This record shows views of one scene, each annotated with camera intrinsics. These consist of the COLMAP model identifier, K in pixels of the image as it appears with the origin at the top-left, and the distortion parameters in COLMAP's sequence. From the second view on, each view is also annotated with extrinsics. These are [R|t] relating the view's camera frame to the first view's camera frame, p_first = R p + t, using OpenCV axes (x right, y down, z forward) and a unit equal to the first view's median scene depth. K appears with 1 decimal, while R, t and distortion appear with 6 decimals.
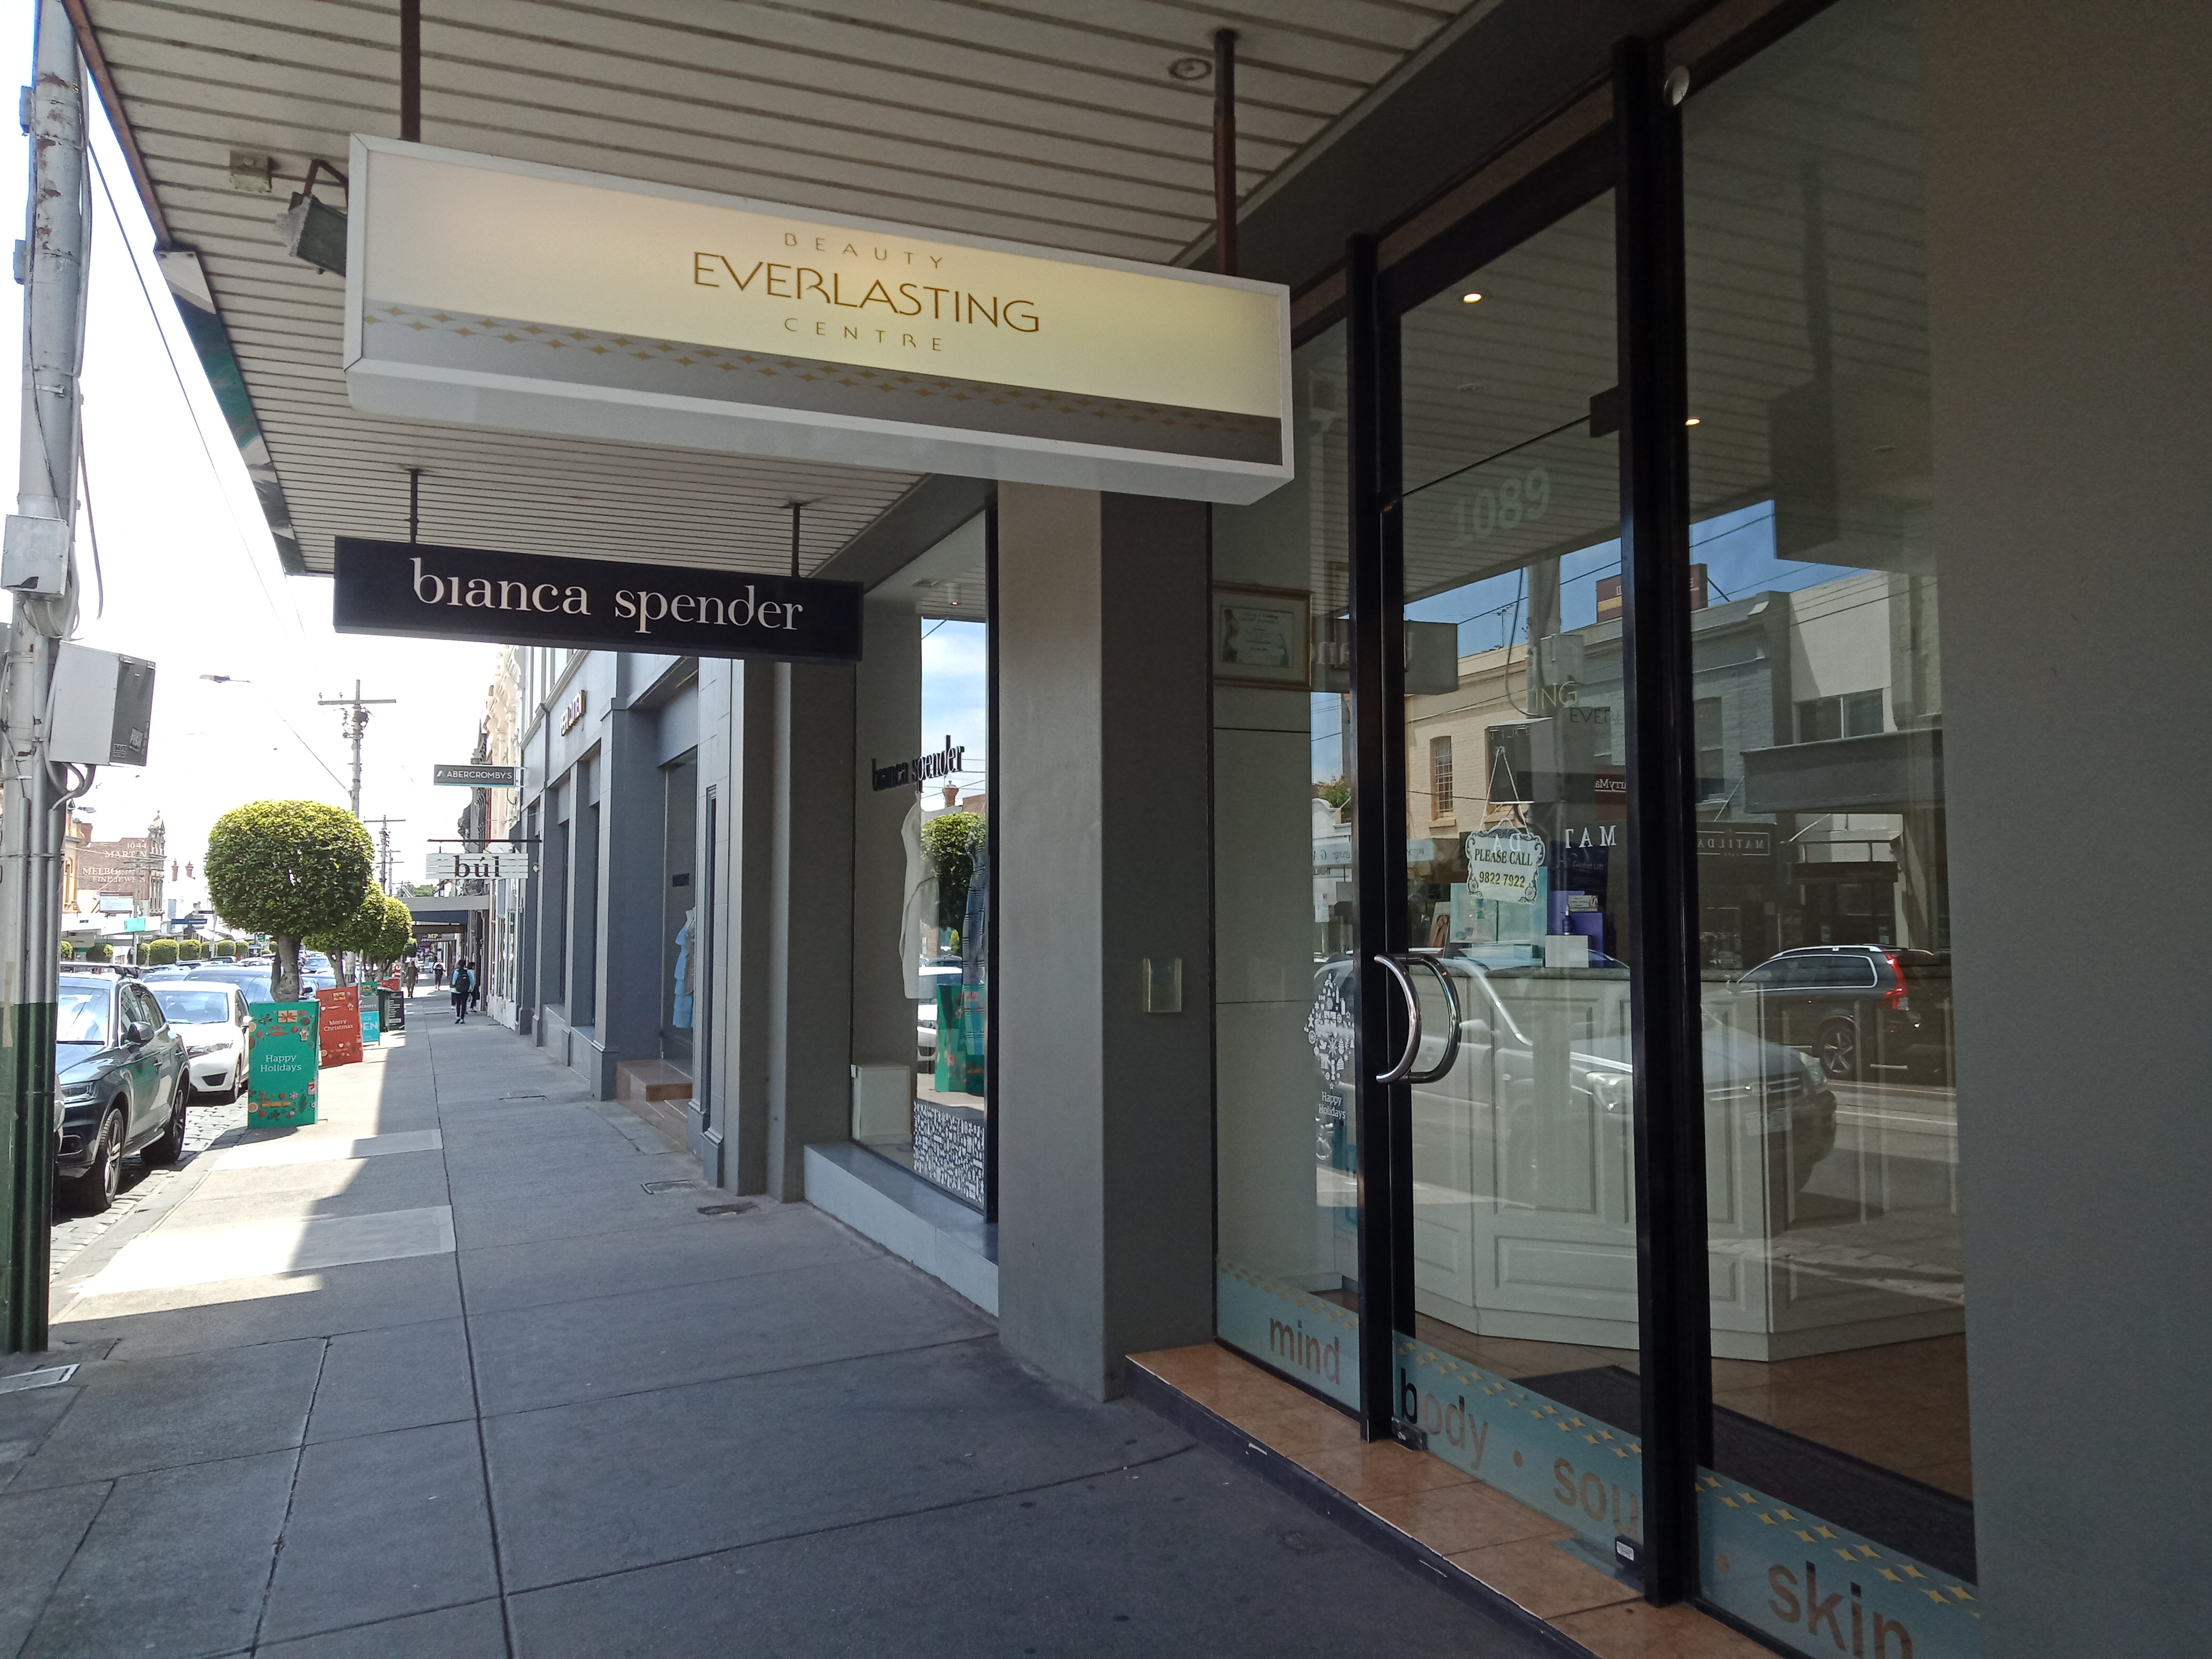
lens RADIAL K [[1616.7, 0, 1106.0], [0, 1616.7, 829.5], [0, 0, 1]] dist [0.002871, 0.008839]
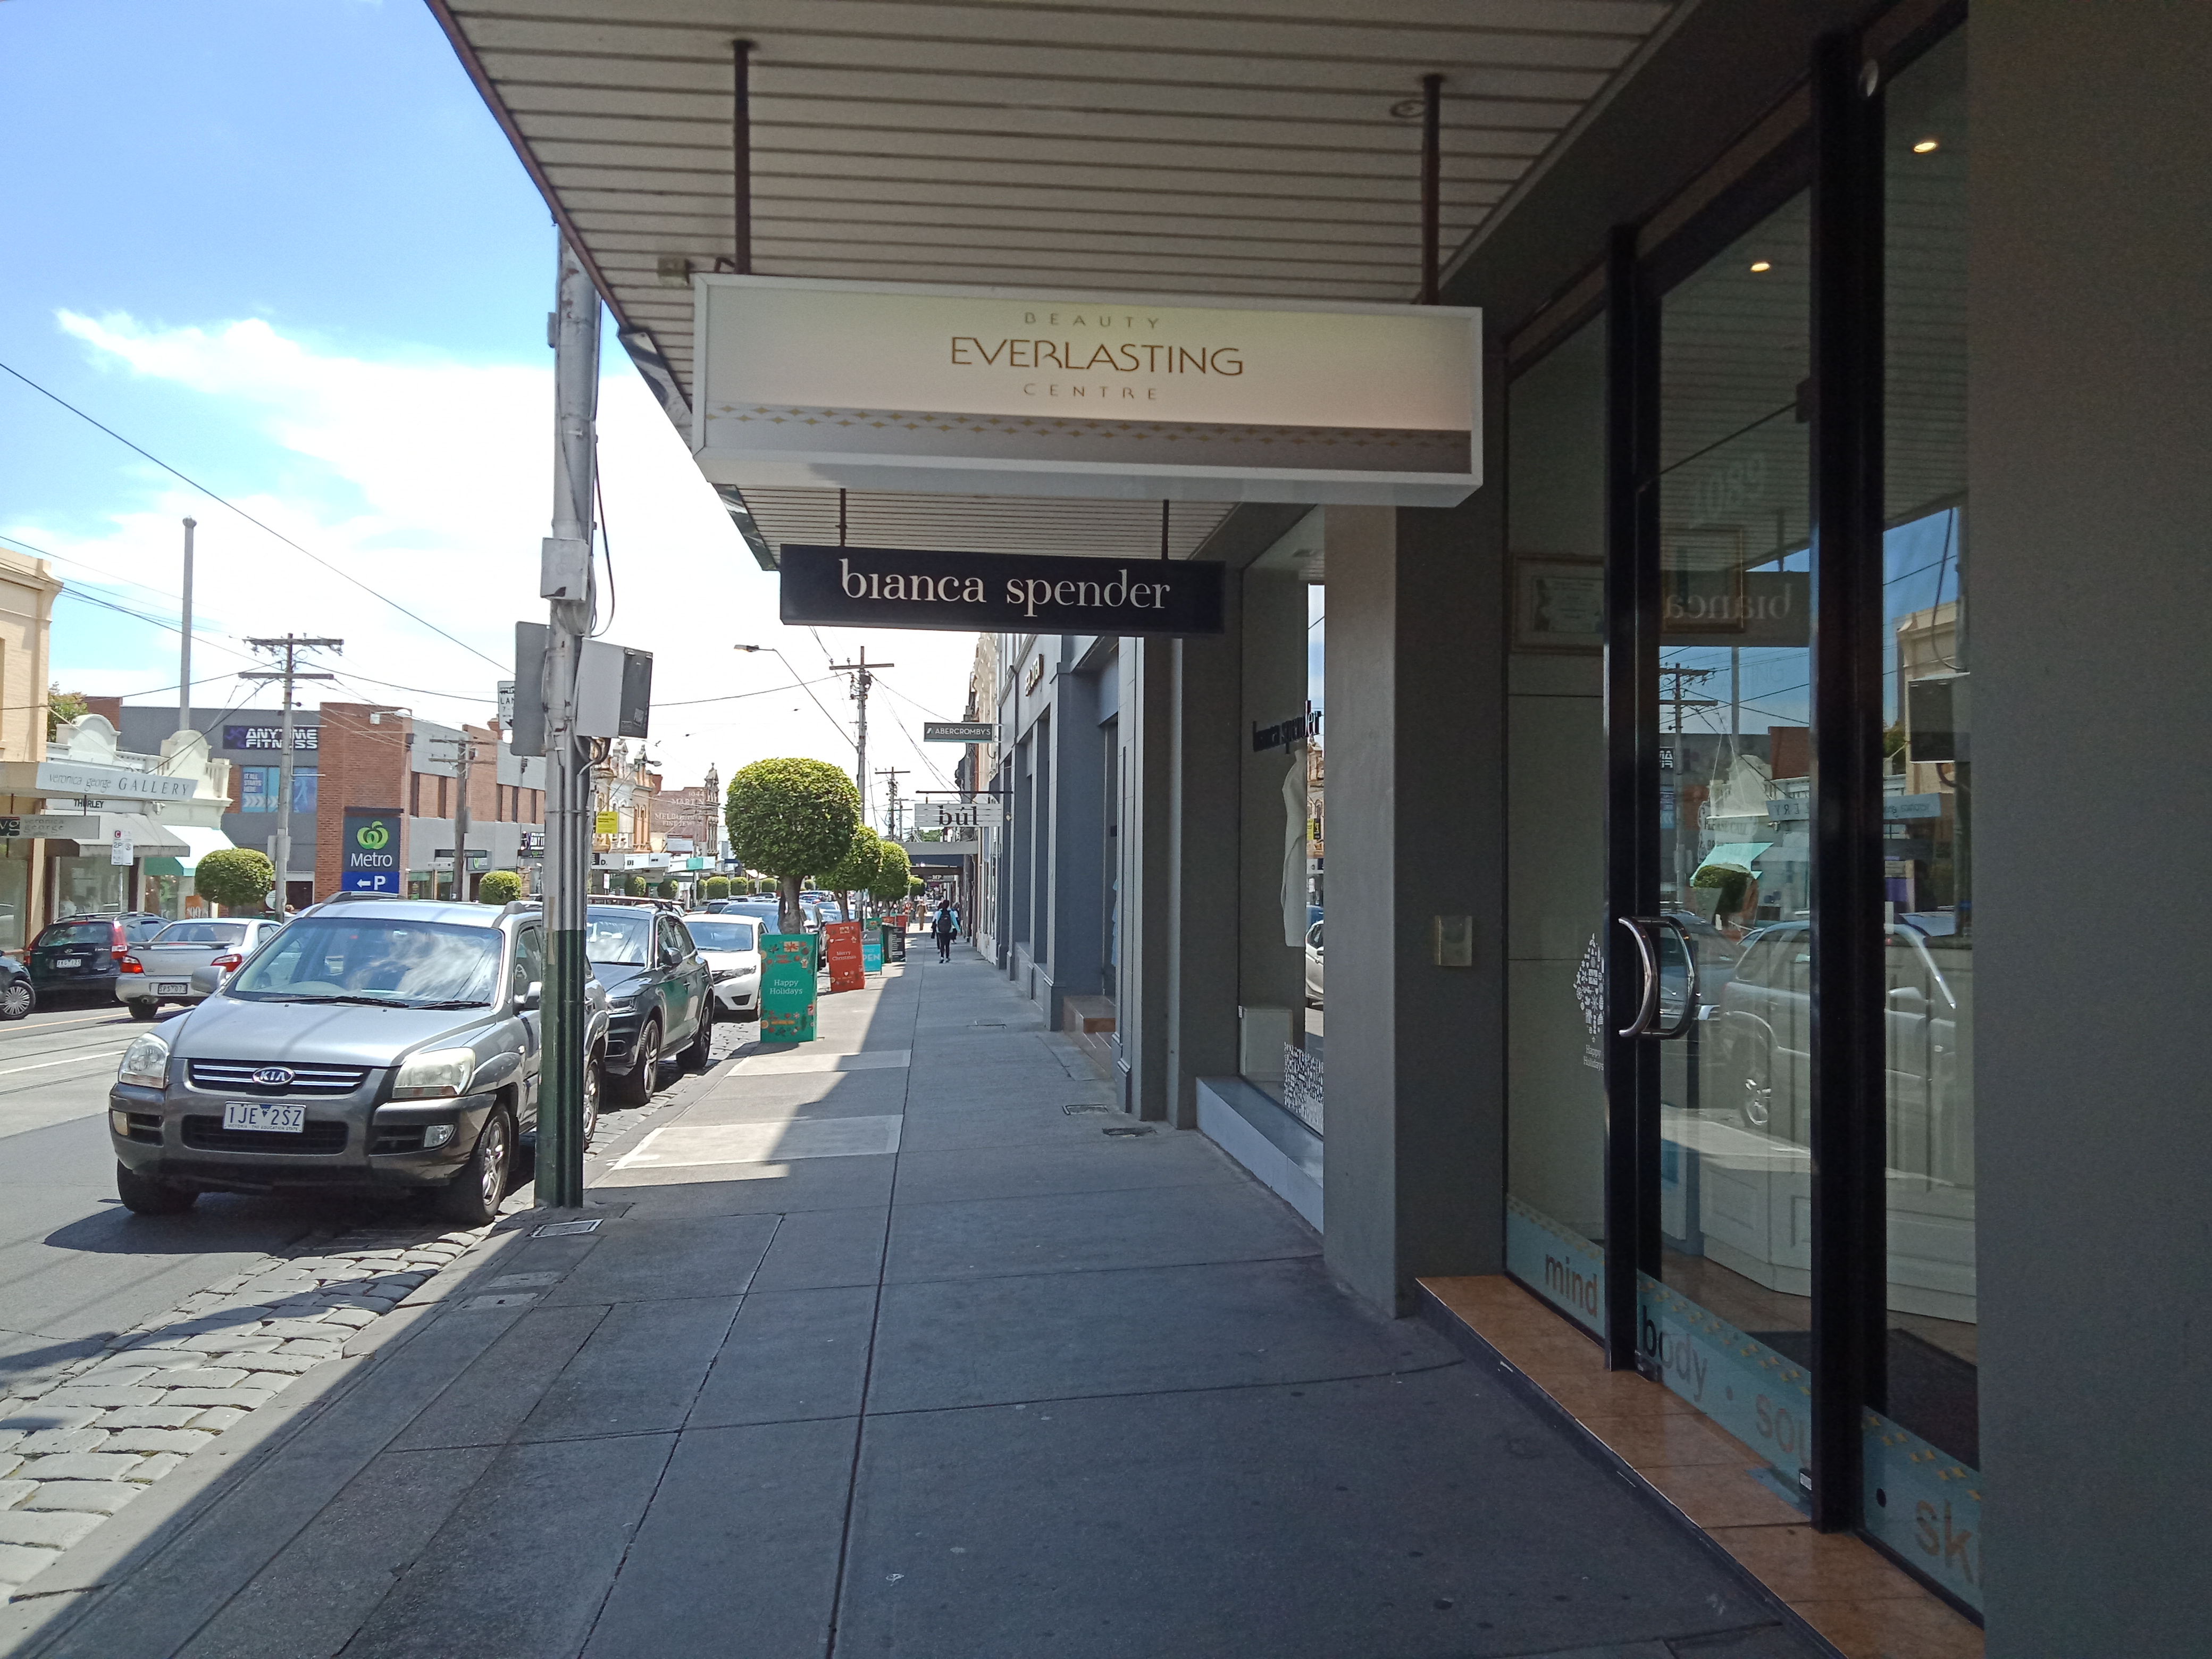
lens RADIAL K [[1610.2, 0, 1106.0], [0, 1610.2, 829.5], [0, 0, 1]] dist [0.052127, -0.082114]
pose [[0.957112, 0.006453, -0.289646, 0.095411], [0.002893, 0.999489, 0.031826, -0.008710], [0.289704, -0.031298, 0.956604, -0.069691]]
